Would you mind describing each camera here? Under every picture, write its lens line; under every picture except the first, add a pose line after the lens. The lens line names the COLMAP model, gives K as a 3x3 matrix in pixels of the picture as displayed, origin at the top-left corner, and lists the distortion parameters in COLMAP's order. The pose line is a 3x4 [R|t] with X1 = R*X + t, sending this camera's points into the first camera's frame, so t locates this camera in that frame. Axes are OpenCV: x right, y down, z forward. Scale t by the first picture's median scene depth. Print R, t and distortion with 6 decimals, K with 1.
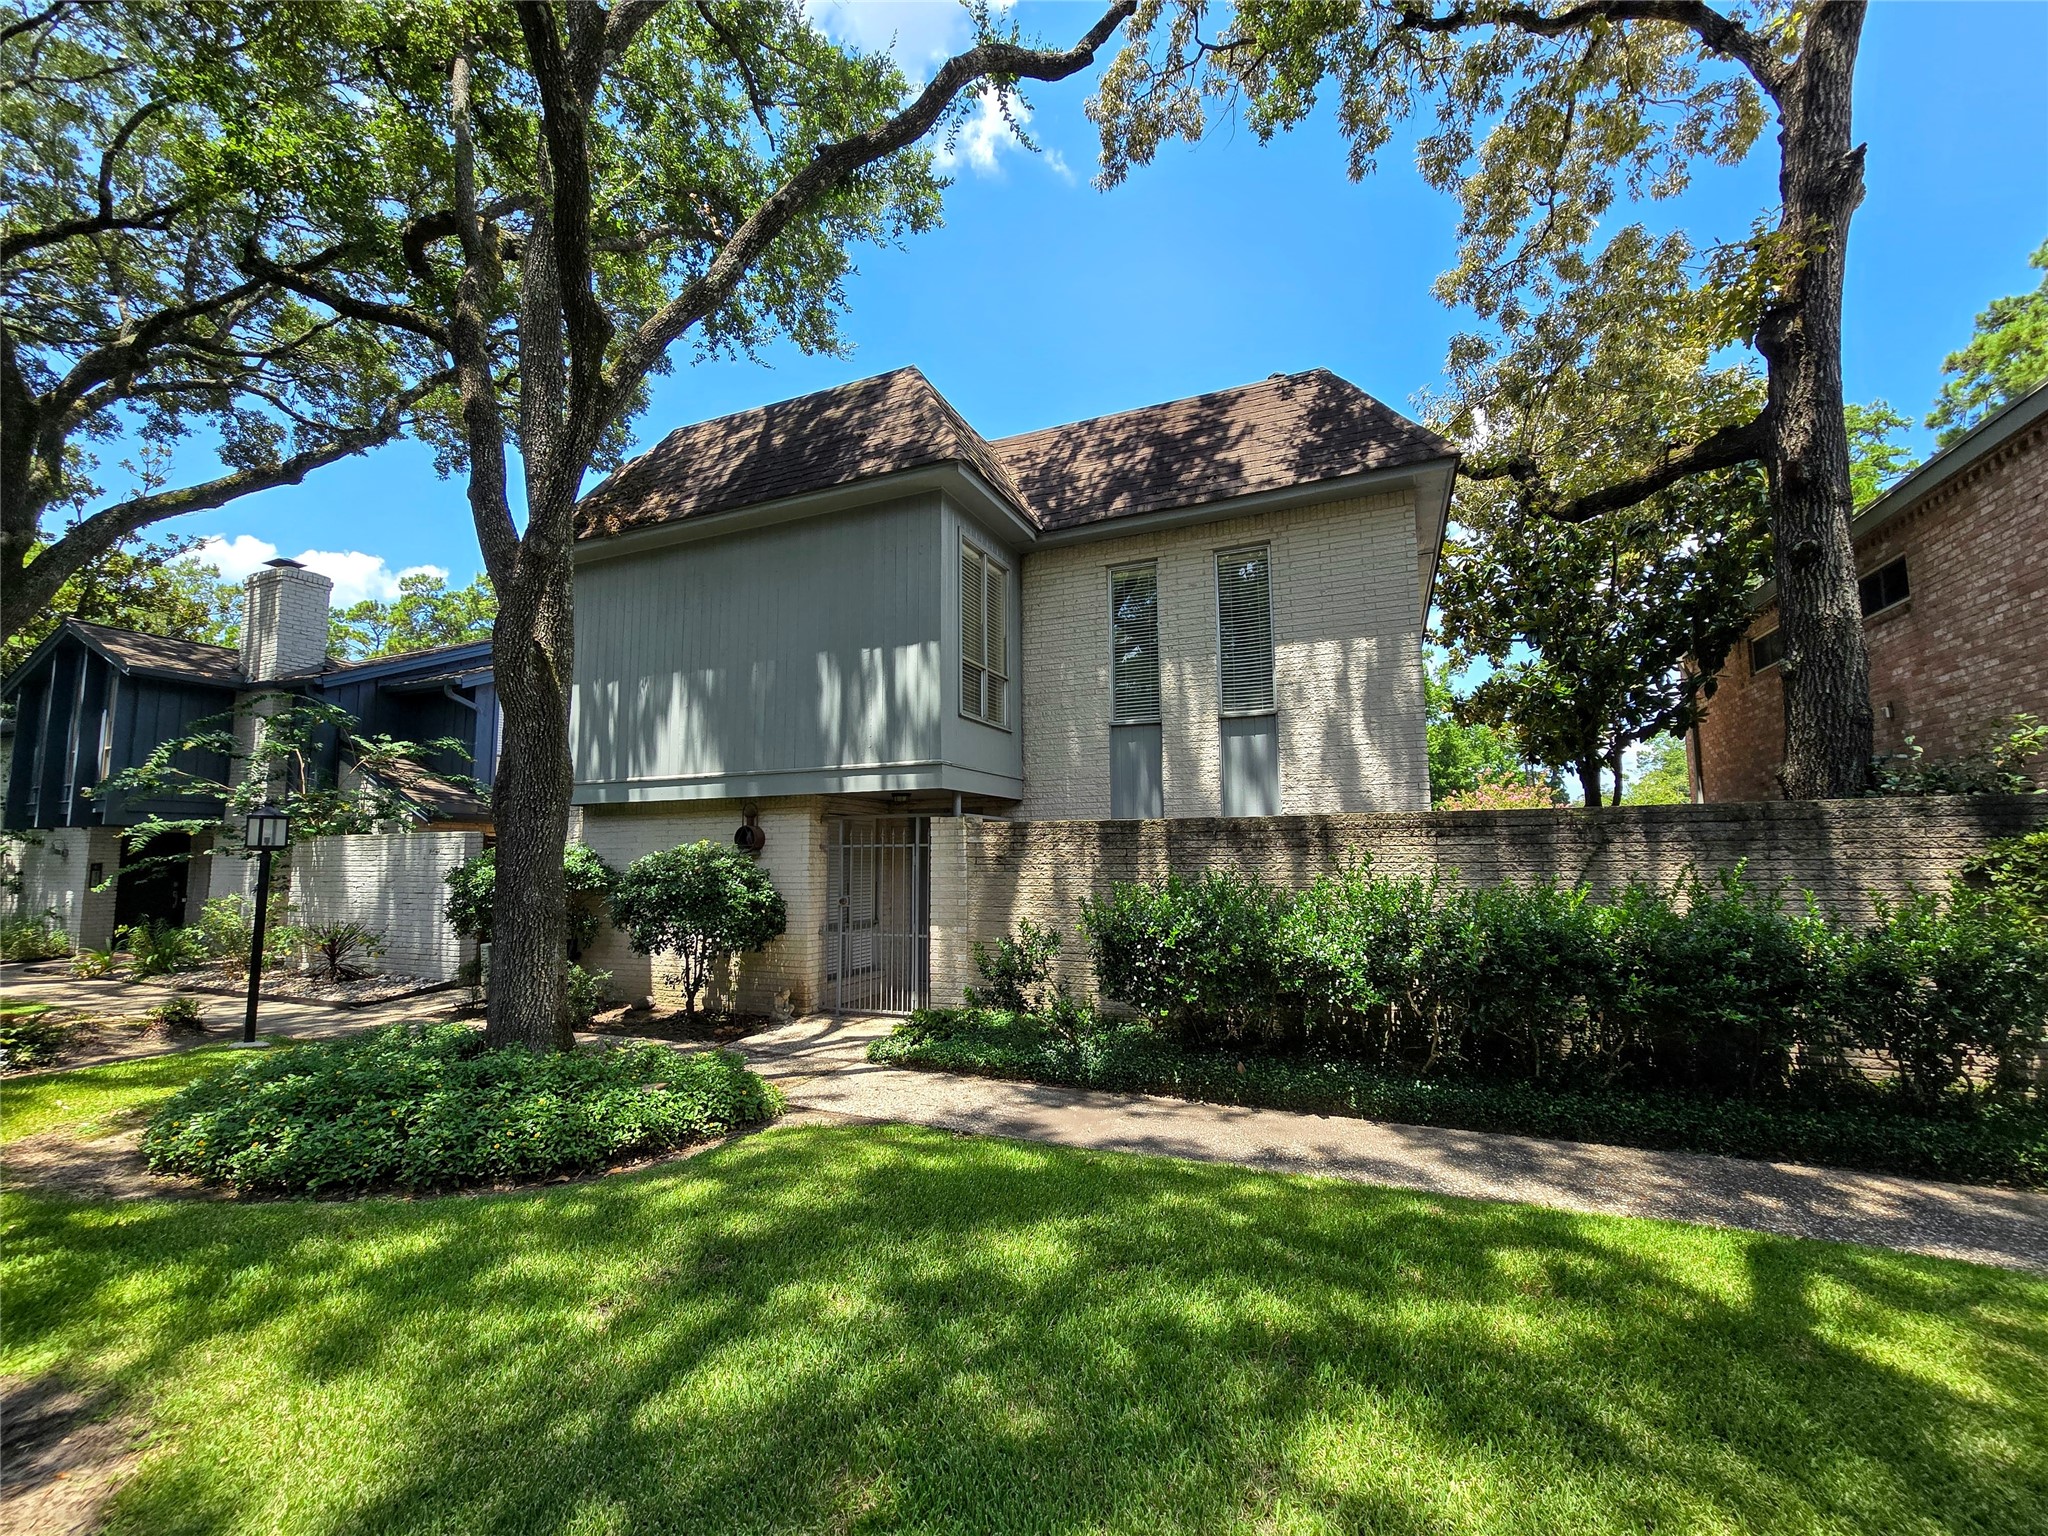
lens RADIAL K [[846.2, 0, 1024.0], [0, 846.2, 768.0], [0, 0, 1]] dist [-0.001885, 0.000101]
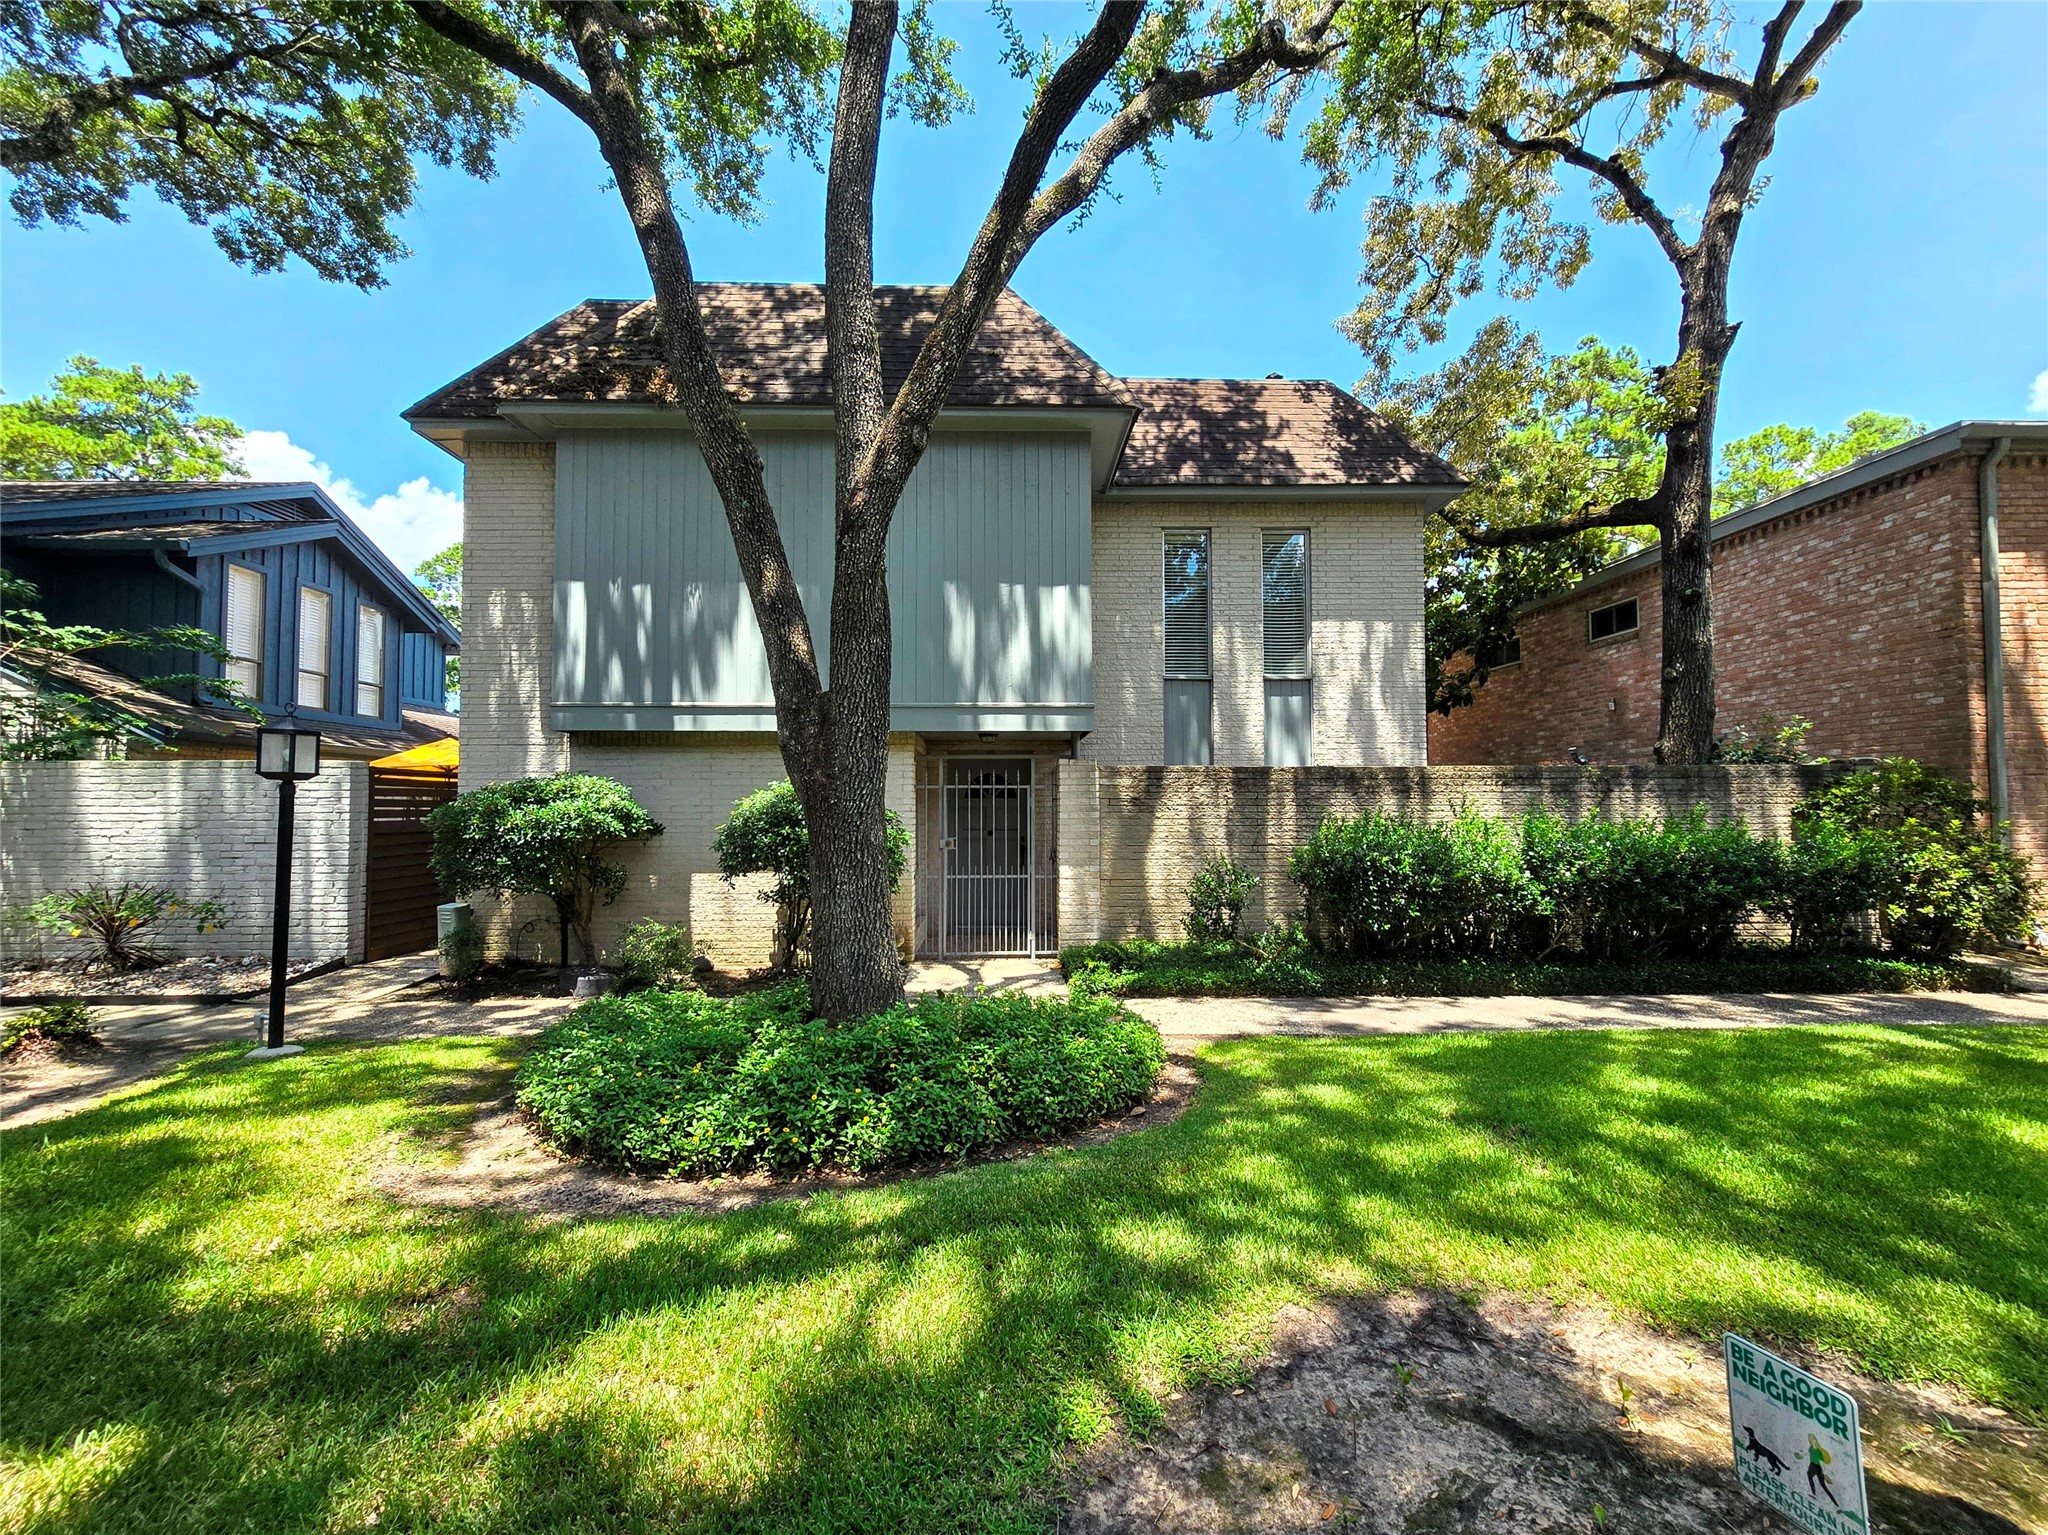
lens RADIAL K [[860.8, 0, 1019.3], [0, 860.8, 772.6], [0, 0, 1]] dist [-0.001503, -0.000001]
pose [[0.907134, 0.022019, 0.420264, -0.582072], [-0.049732, 0.997242, 0.055097, 0.019629], [-0.417892, -0.070881, 0.905727, 0.085465]]
